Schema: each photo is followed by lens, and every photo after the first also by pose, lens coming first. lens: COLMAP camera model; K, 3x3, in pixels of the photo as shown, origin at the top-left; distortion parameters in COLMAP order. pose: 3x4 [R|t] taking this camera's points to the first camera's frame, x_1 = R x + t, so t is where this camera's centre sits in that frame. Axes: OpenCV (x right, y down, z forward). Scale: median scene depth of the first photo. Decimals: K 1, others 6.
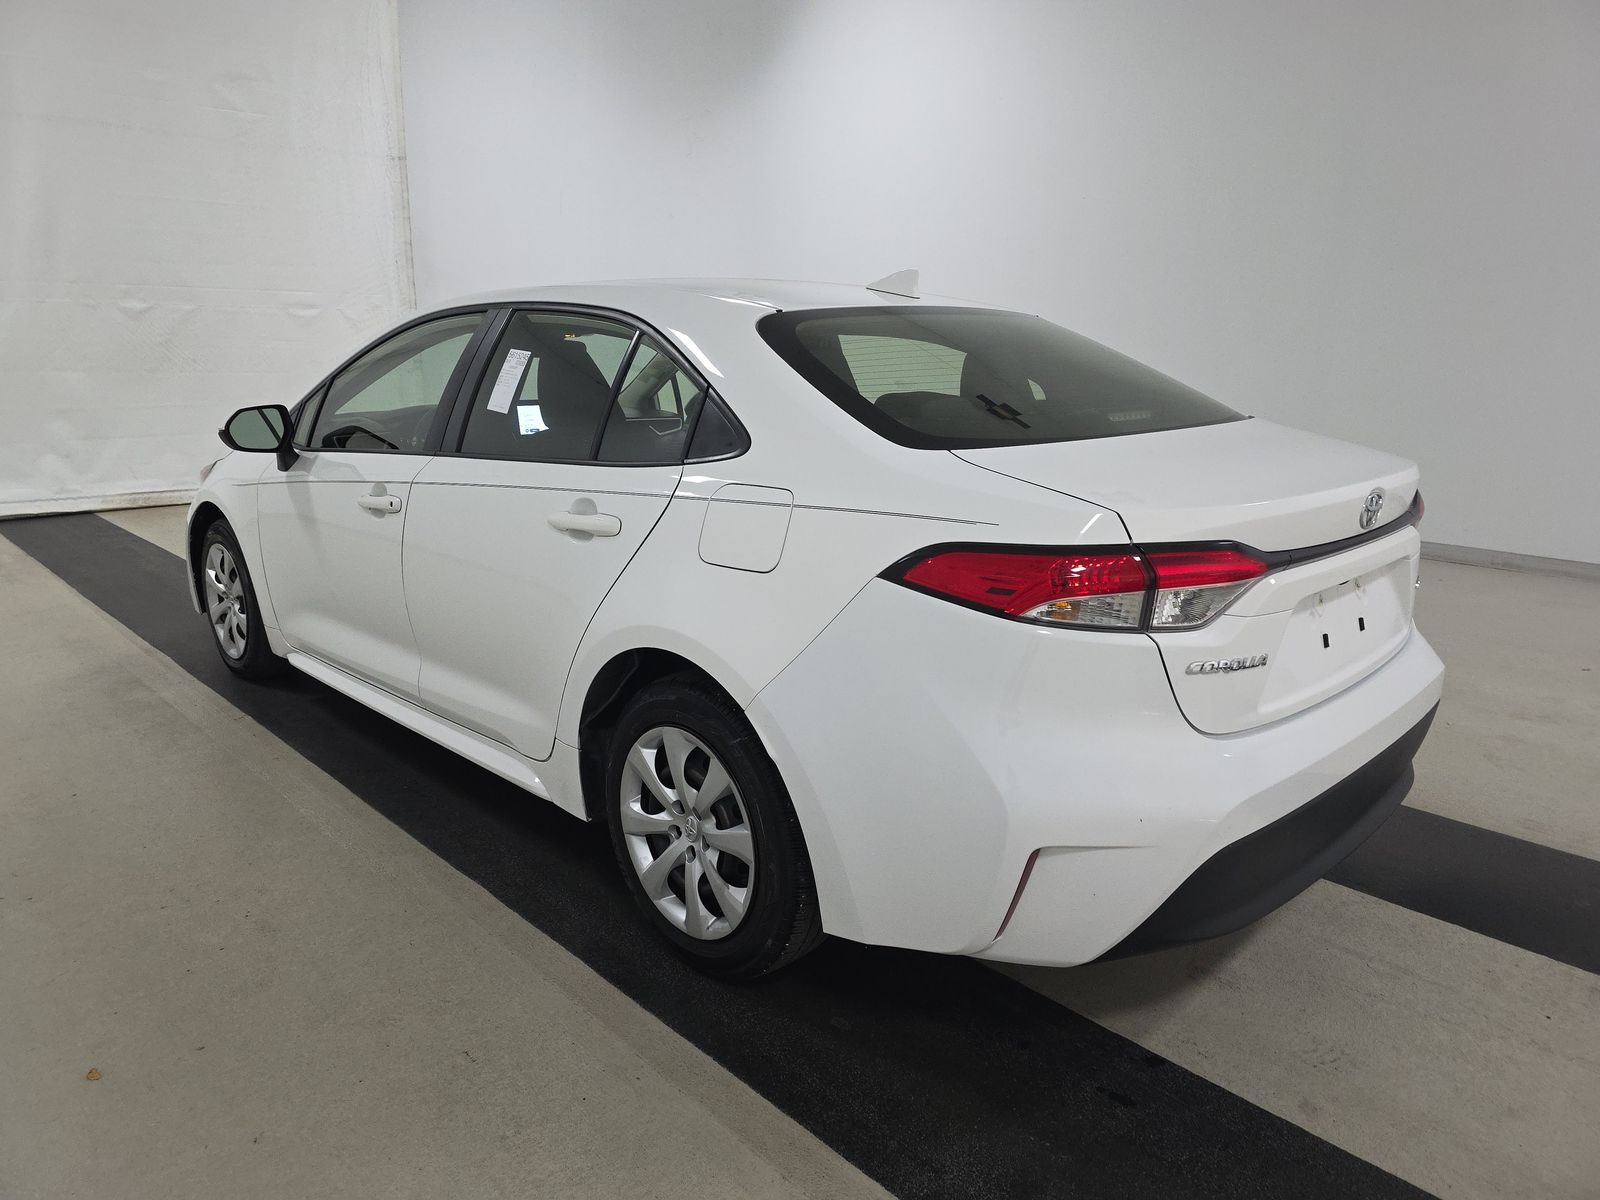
lens RADIAL K [[1115.1, 0, 800.0], [0, 1115.1, 600.0], [0, 0, 1]] dist [-0.000099, -0.000345]
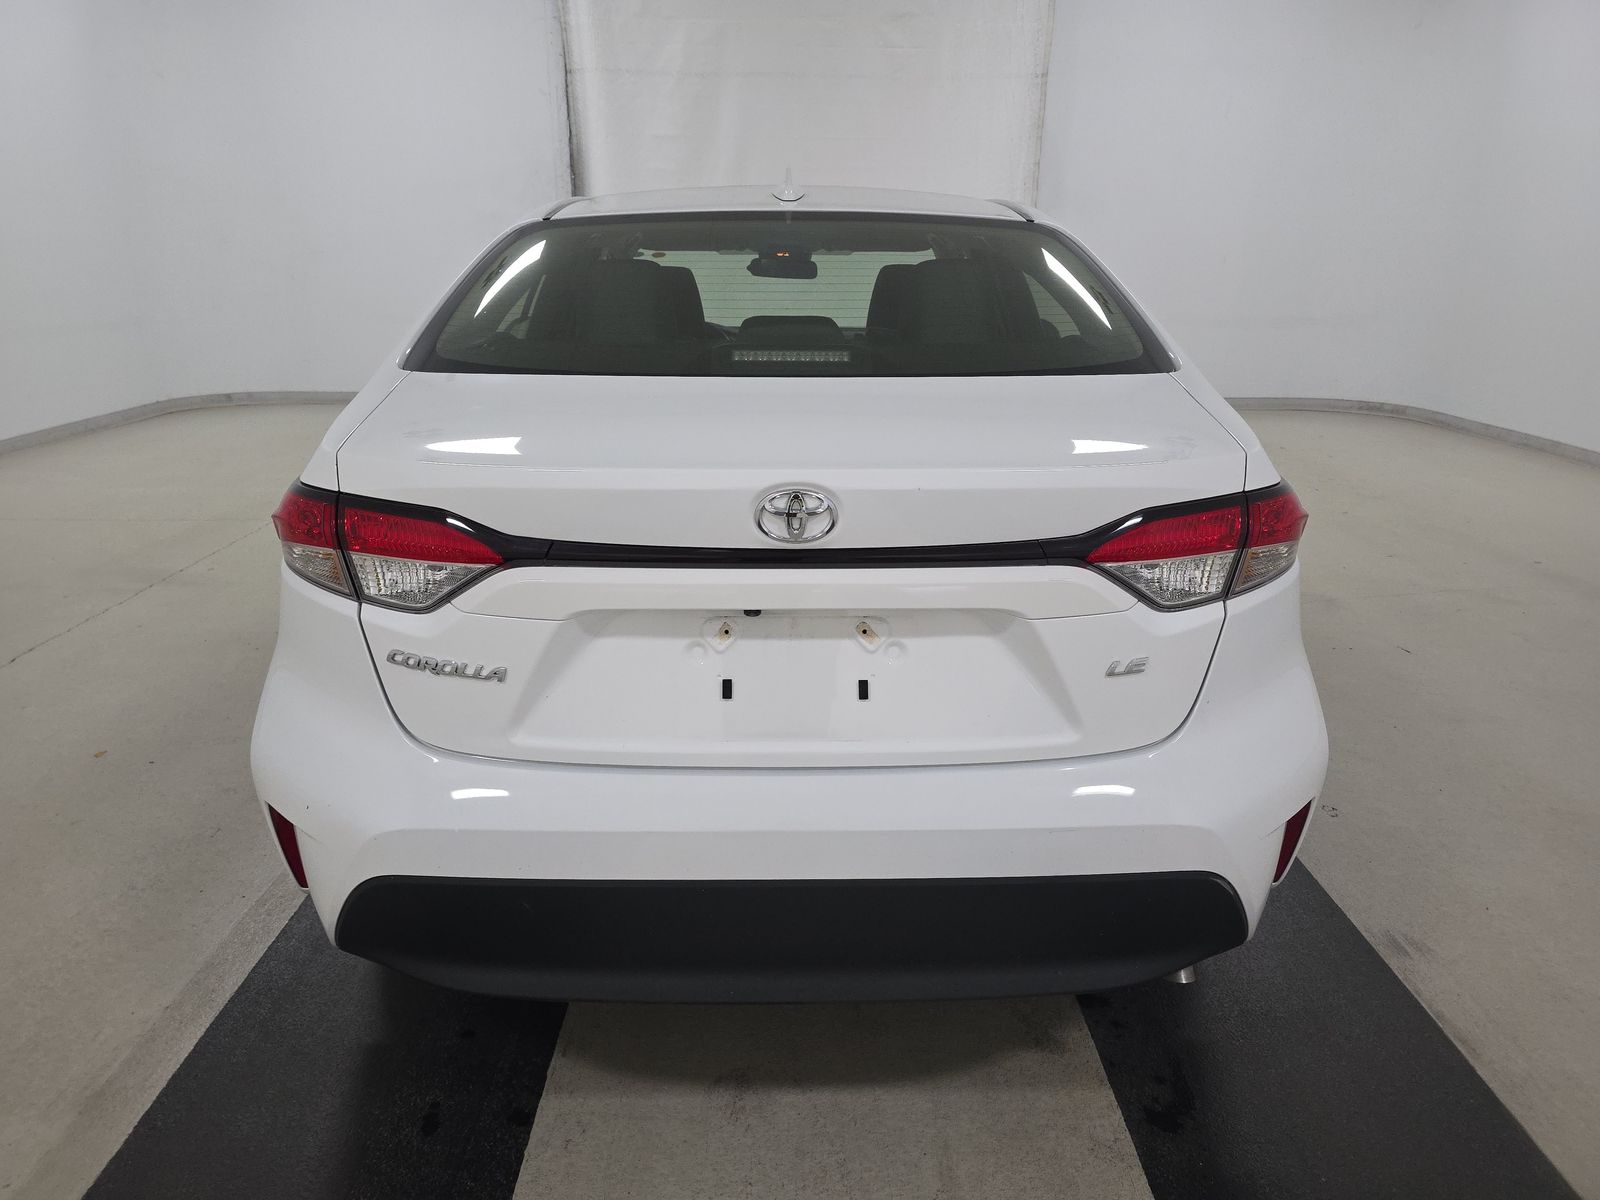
lens RADIAL K [[1115.1, 0, 800.0], [0, 1115.1, 600.0], [0, 0, 1]] dist [-0.000099, -0.000345]
pose [[0.714328, 0.200335, -0.670523, 0.694765], [-0.156618, 0.979611, 0.125834, -0.081823], [0.682060, 0.015129, 0.731139, 0.374757]]
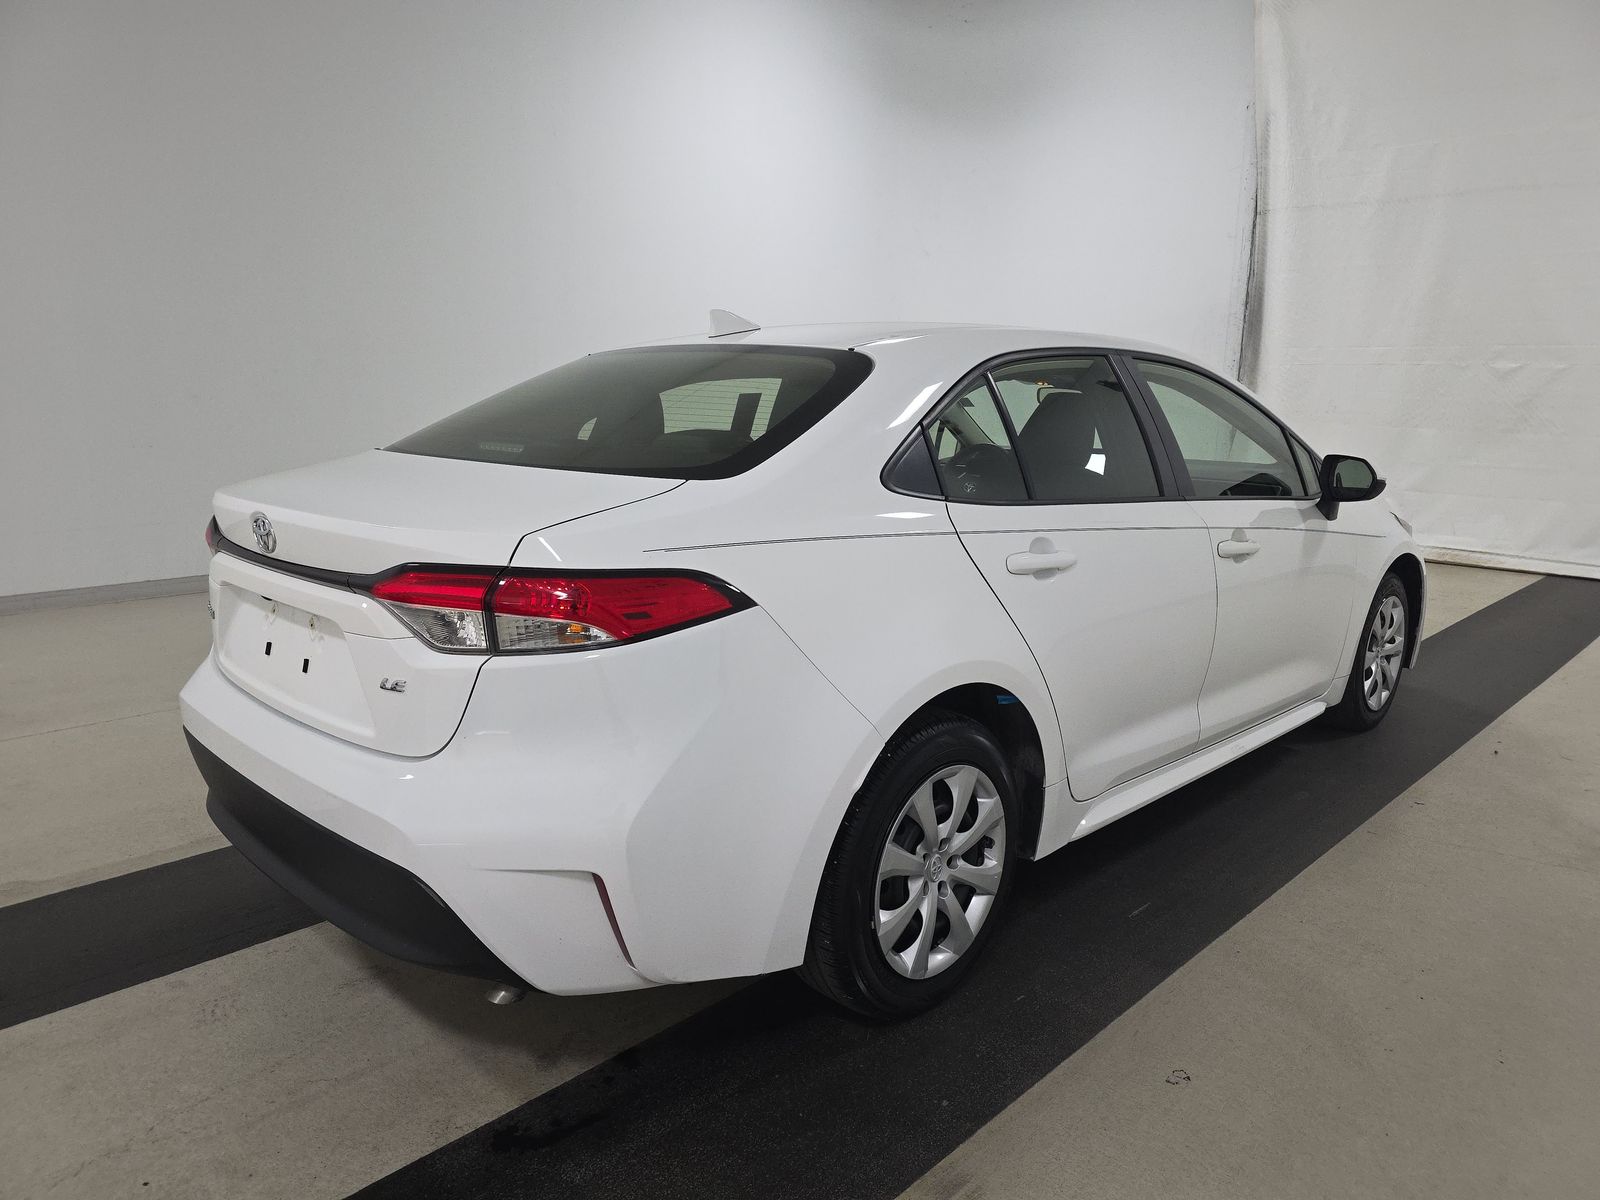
lens RADIAL K [[1115.1, 0, 800.0], [0, 1115.1, 600.0], [0, 0, 1]] dist [-0.000099, -0.000345]
pose [[-0.009759, 0.173798, -0.984733, 1.088748], [-0.235012, 0.956797, 0.171196, -0.223538], [0.971943, 0.233095, 0.031507, 1.046496]]
